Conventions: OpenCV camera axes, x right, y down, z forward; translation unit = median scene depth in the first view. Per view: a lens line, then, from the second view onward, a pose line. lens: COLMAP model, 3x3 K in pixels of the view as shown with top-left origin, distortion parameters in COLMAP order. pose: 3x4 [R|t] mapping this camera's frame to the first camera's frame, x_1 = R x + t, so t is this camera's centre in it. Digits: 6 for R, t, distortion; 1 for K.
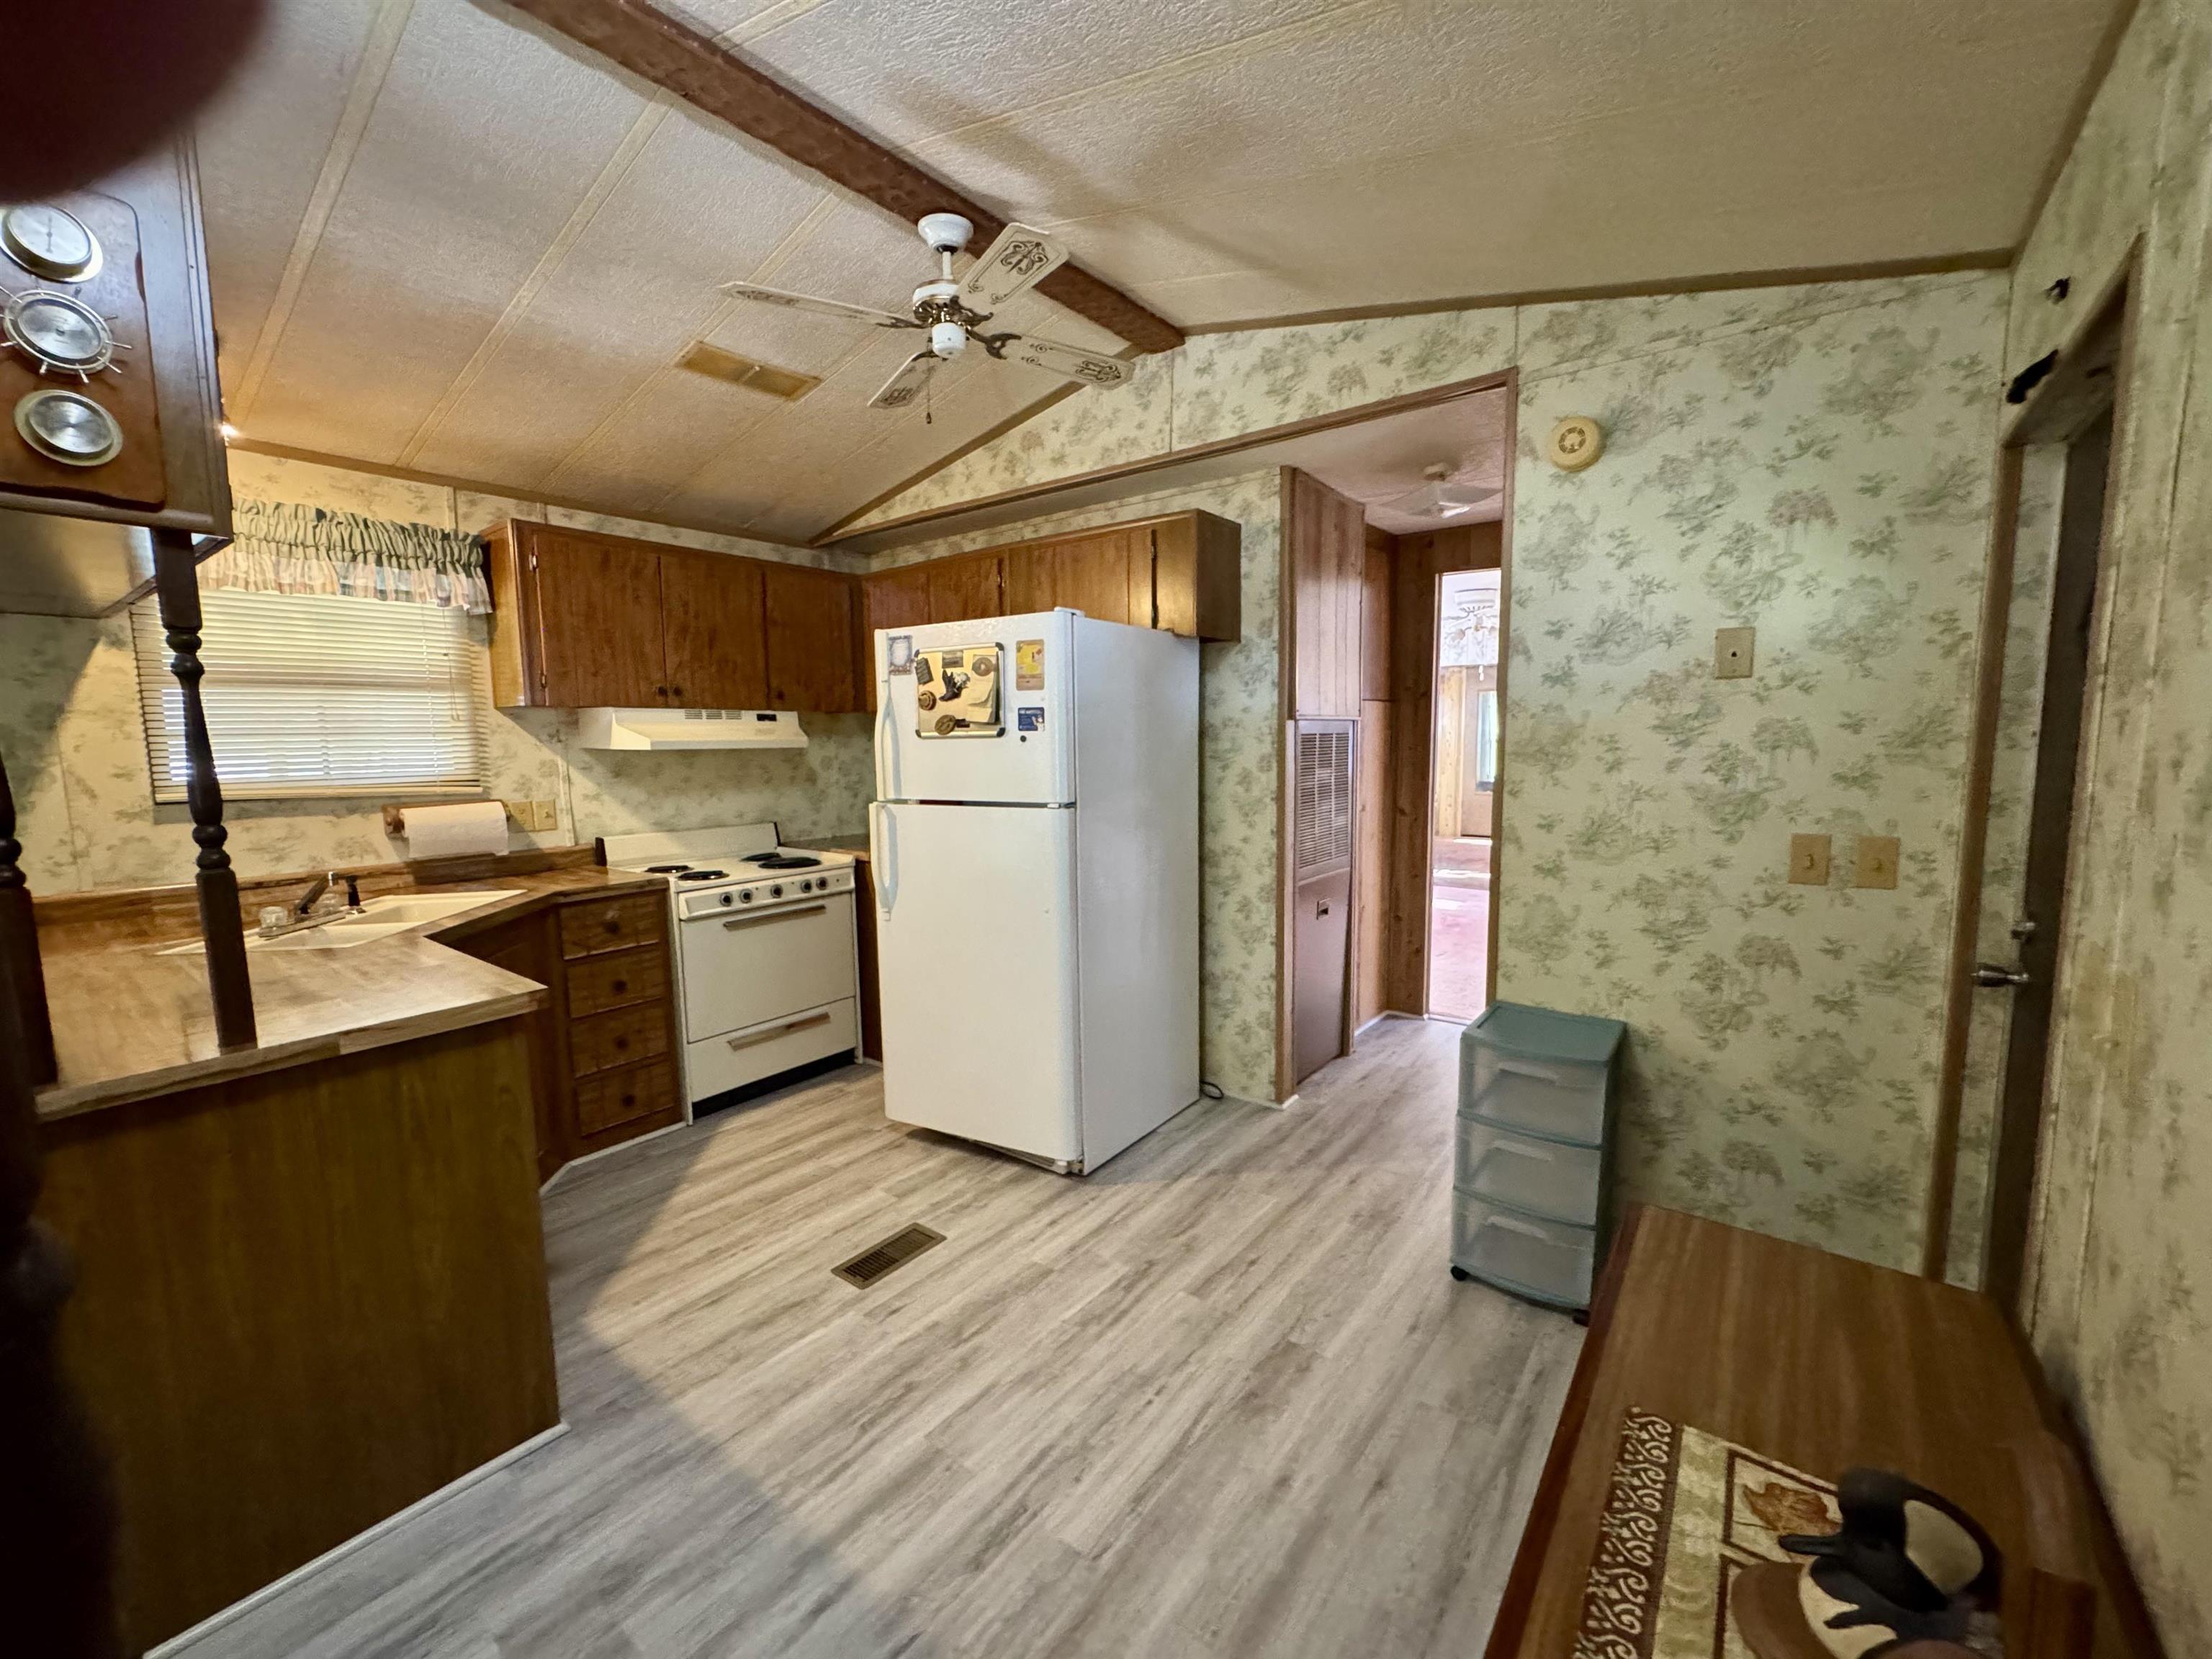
lens RADIAL K [[881.1, 0, 1106.0], [0, 881.1, 829.5], [0, 0, 1]] dist [-0.000640, 0.000090]
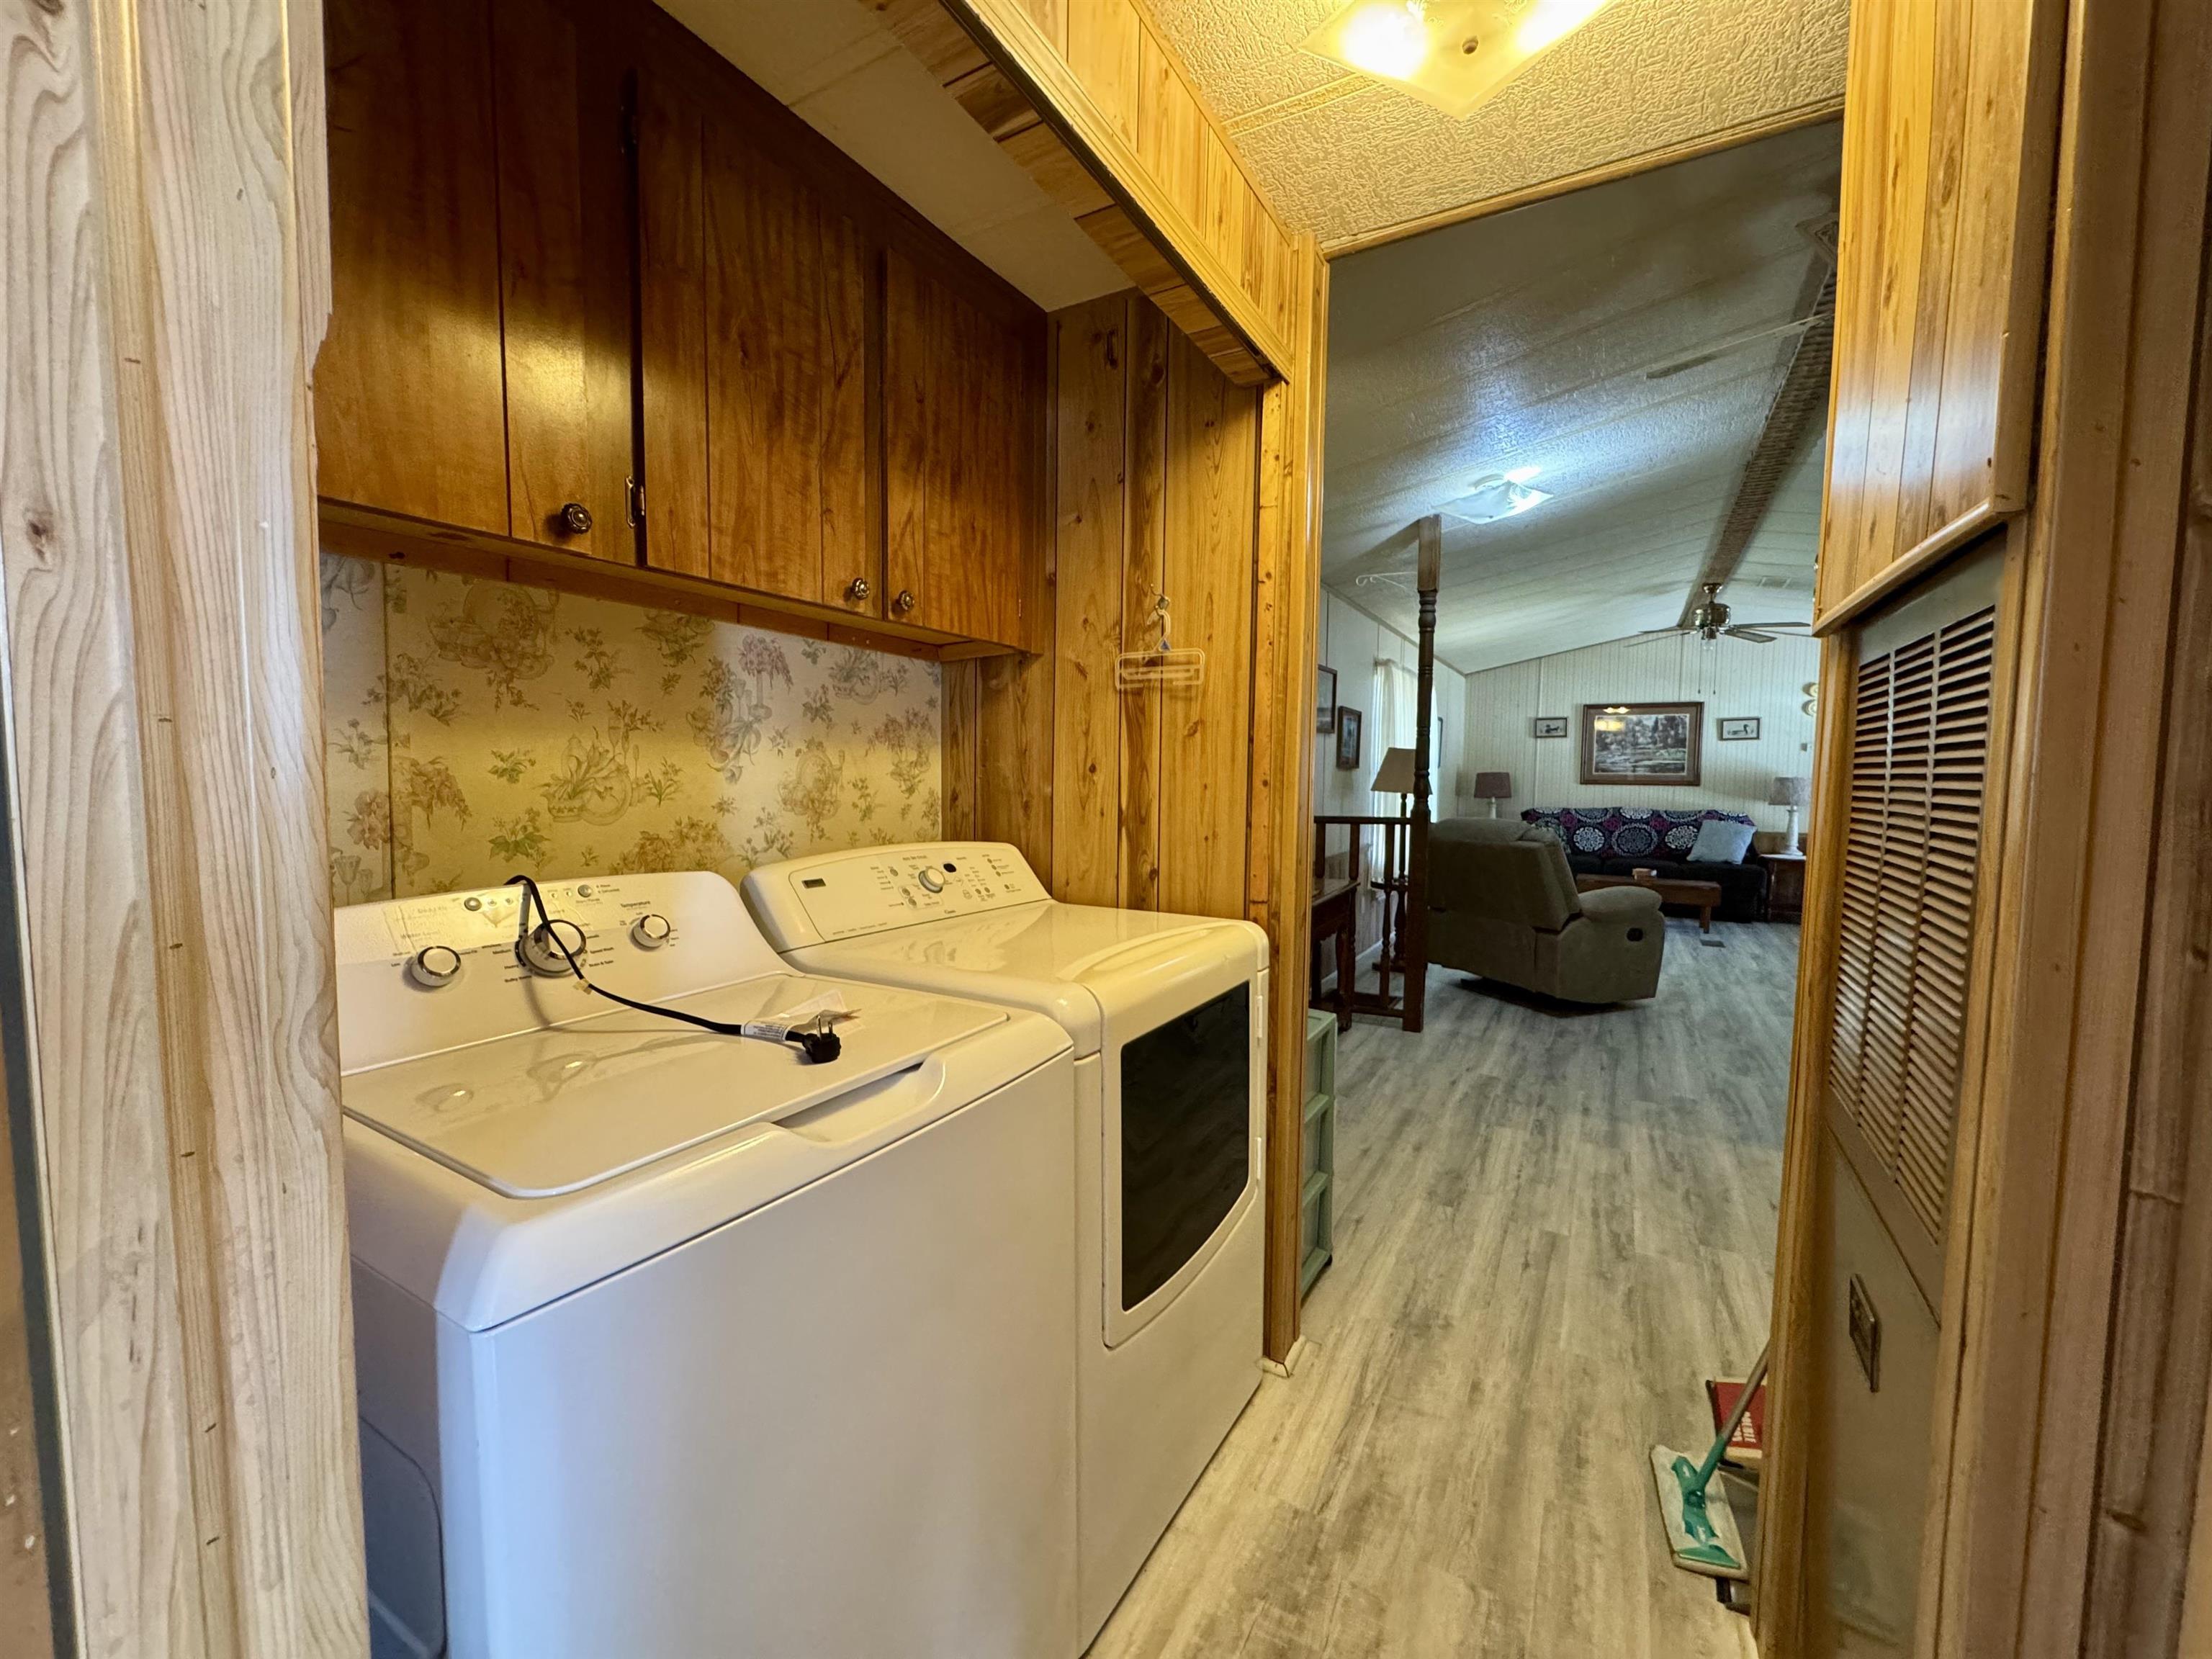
lens RADIAL K [[881.1, 0, 1106.0], [0, 881.1, 829.5], [0, 0, 1]] dist [-0.000640, 0.000090]
pose [[-0.990787, 0.014703, -0.134627, 0.944117], [-0.009465, 0.984141, 0.177137, -0.186405], [0.135096, 0.176779, -0.974935, 2.268644]]
